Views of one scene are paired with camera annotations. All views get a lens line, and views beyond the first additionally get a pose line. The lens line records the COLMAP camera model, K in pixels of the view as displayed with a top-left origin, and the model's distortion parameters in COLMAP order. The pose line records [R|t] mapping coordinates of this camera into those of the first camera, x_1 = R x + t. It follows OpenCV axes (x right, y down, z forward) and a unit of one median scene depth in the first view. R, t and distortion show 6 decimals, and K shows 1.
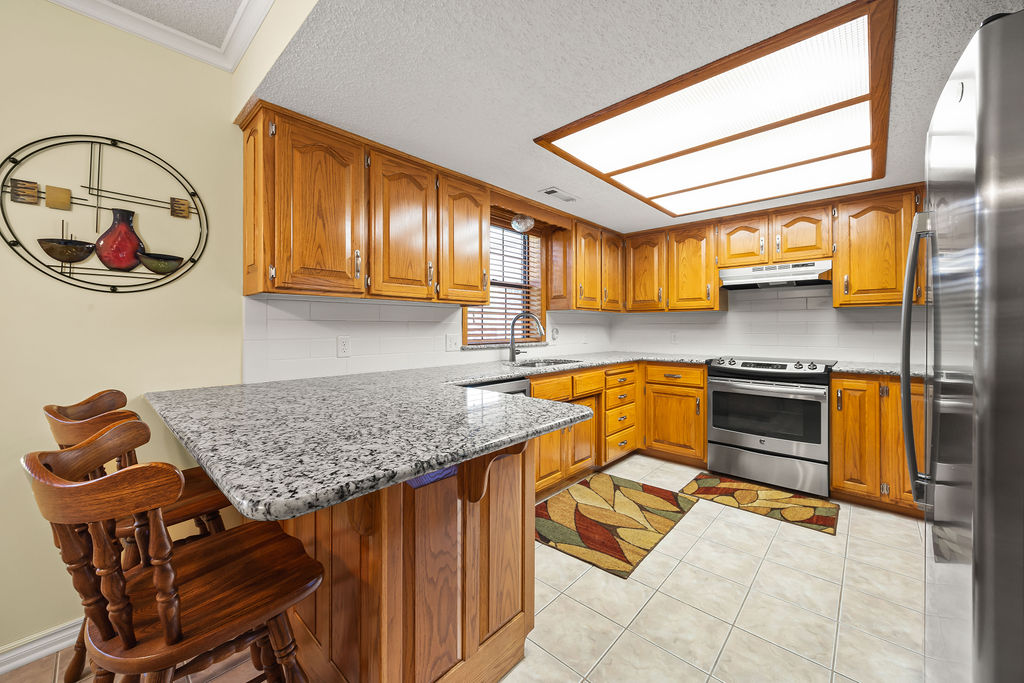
lens RADIAL K [[387.9, 0, 504.9], [0, 387.9, 326.4], [0, 0, 1]] dist [-0.005186, 0.000766]
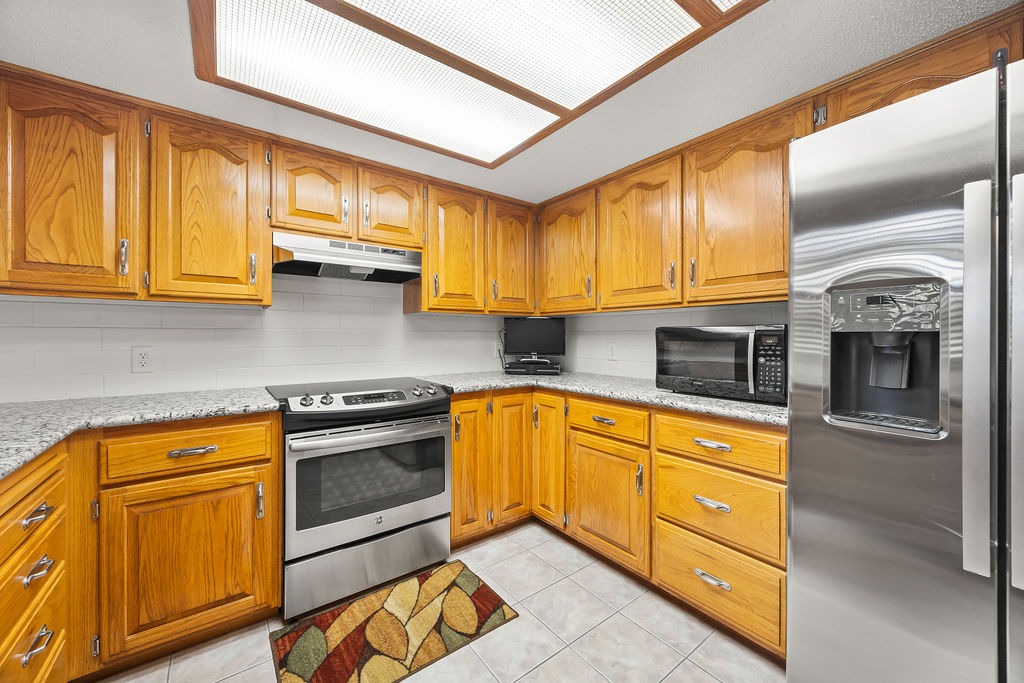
lens RADIAL K [[387.9, 0, 509.9], [0, 387.9, 338.2], [0, 0, 1]] dist [-0.005186, 0.000766]
pose [[0.174223, -0.000520, 0.984706, 0.084784], [-0.001708, 0.999998, 0.000830, 0.004115], [-0.984705, -0.001826, 0.174222, 0.643008]]
